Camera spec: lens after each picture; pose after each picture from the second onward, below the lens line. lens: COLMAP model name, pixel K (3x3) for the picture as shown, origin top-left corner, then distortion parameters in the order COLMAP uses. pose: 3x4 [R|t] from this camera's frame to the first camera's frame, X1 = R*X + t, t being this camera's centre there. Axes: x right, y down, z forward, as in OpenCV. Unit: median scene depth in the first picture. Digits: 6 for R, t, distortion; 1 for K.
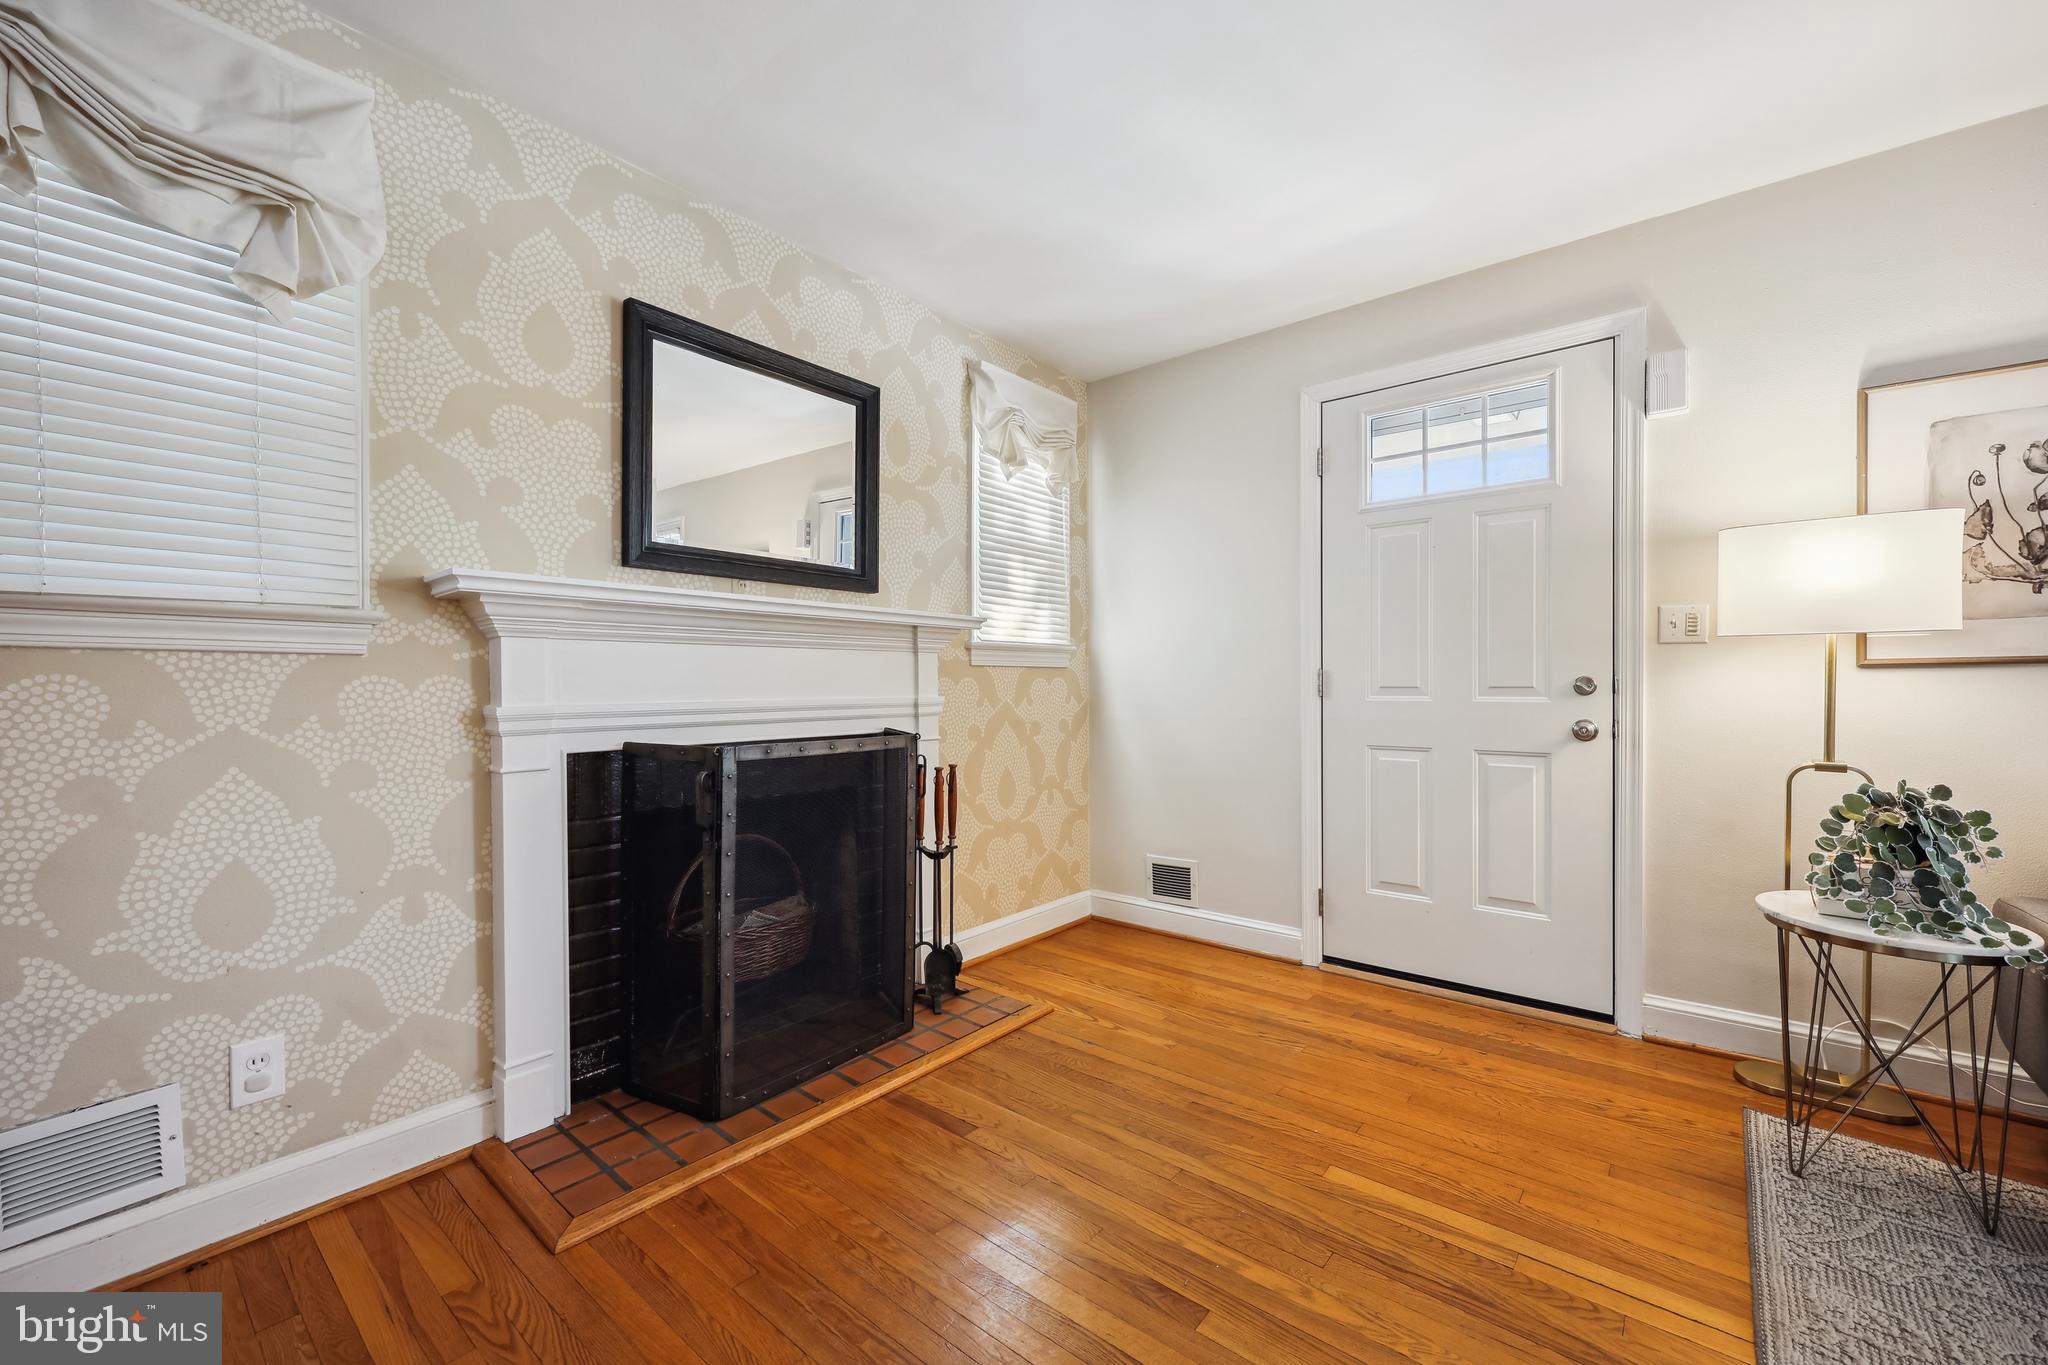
lens RADIAL K [[822.7, 0, 1022.1], [0, 822.7, 689.1], [0, 0, 1]] dist [-0.001891, 0.000552]
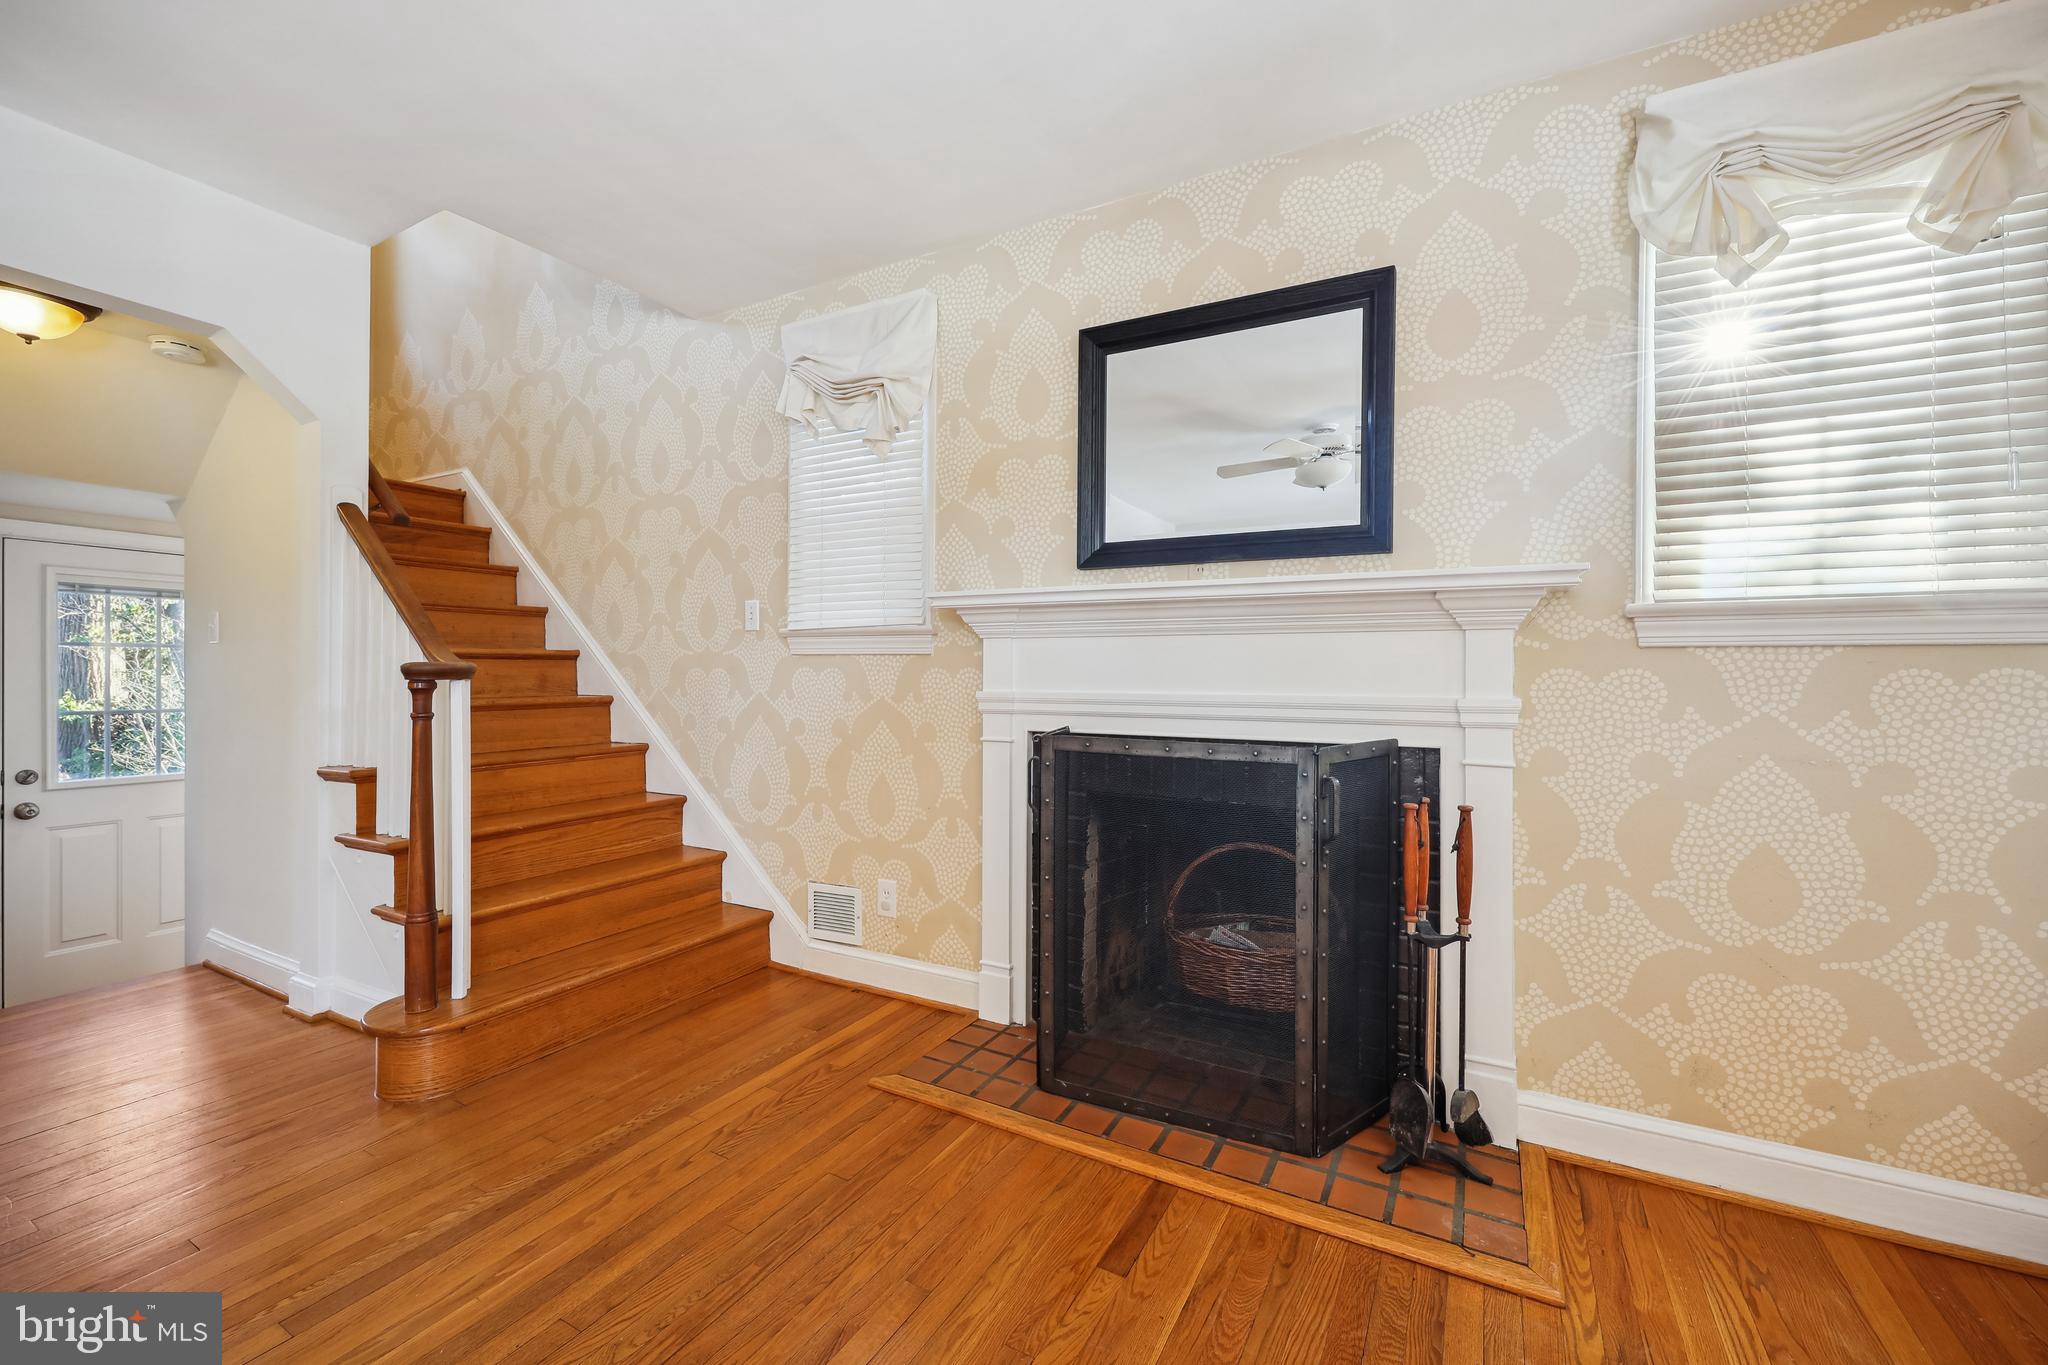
lens RADIAL K [[822.7, 0, 1019.5], [0, 822.7, 674.2], [0, 0, 1]] dist [-0.001891, 0.000552]
pose [[0.192683, 0.004845, -0.981249, 0.747143], [-0.013652, 0.999904, 0.002257, -0.010260], [0.981166, 0.012961, 0.192731, 0.868066]]
